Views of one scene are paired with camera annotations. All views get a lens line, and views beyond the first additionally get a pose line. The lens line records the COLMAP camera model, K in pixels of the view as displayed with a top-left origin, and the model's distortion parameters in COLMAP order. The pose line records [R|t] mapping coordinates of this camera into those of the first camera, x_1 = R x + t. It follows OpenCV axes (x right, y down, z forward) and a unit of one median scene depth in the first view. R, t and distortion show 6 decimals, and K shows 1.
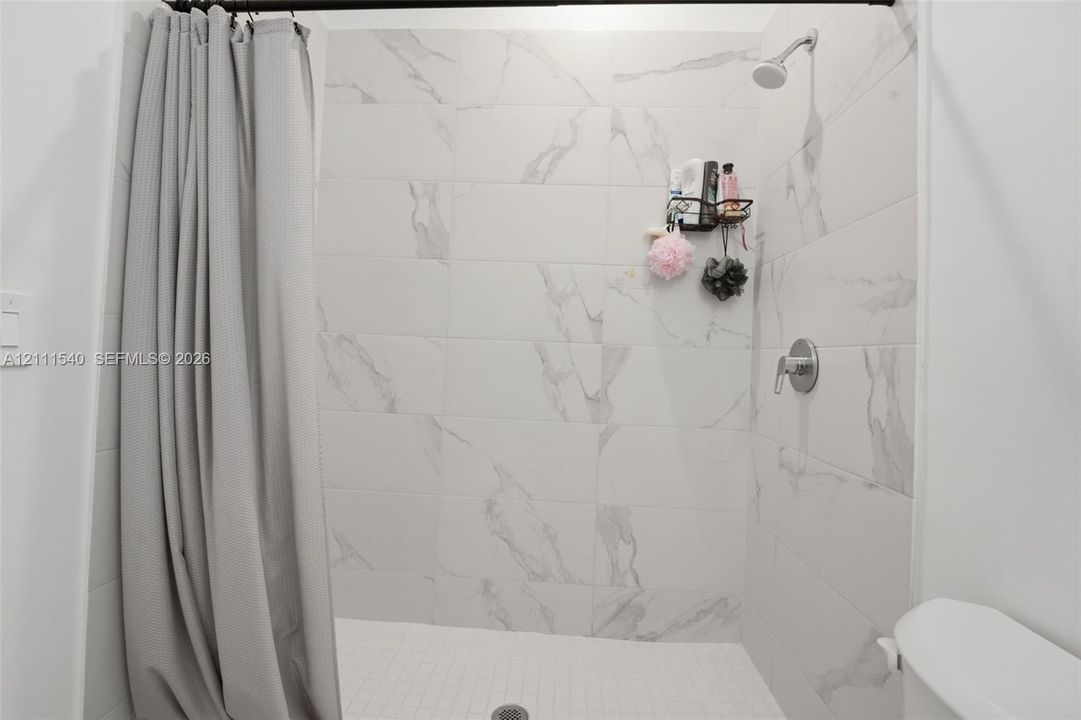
lens RADIAL K [[479.3, 0, 550.9], [0, 479.3, 347.6], [0, 0, 1]] dist [0.005470, -0.003689]
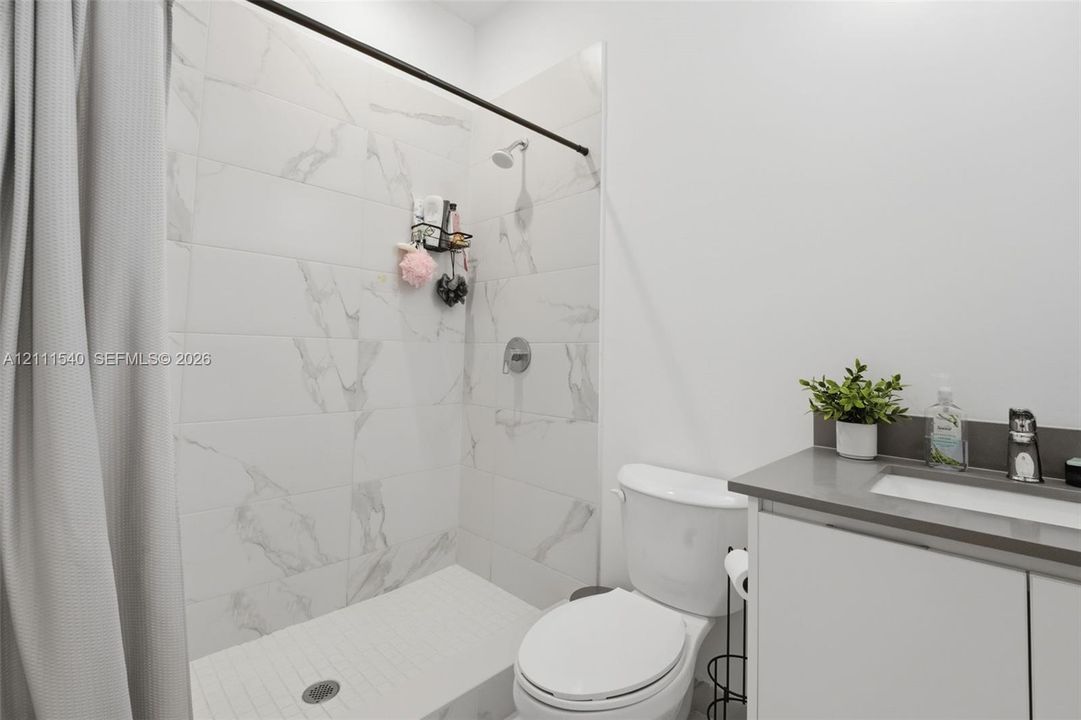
lens RADIAL K [[479.3, 0, 538.0], [0, 479.3, 333.6], [0, 0, 1]] dist [0.005470, -0.003689]
pose [[0.666274, 0.004819, 0.745691, -0.448879], [-0.004654, 0.999987, -0.002305, -0.020292], [-0.745692, -0.001935, 0.666288, -0.056065]]
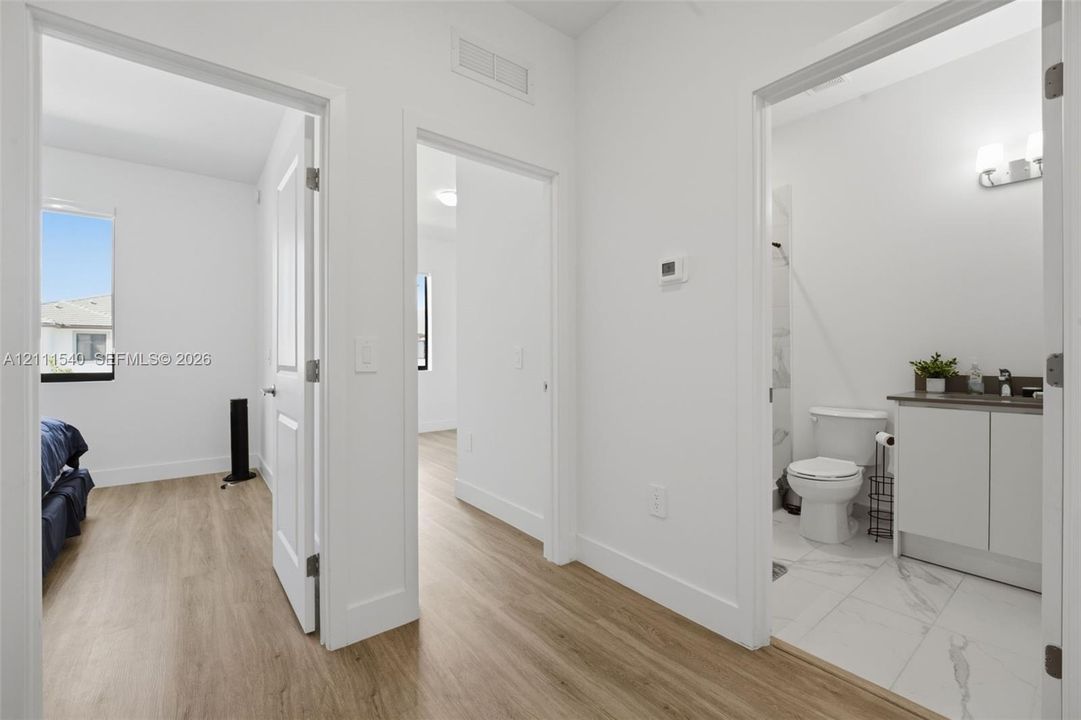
lens RADIAL K [[479.3, 0, 529.4], [0, 479.3, 358.5], [0, 0, 1]] dist [0.005470, -0.003689]
pose [[0.743796, -0.036001, 0.667436, -1.711310], [0.017089, 0.999246, 0.034856, -0.044833], [-0.668188, -0.014520, 0.743851, -0.223559]]
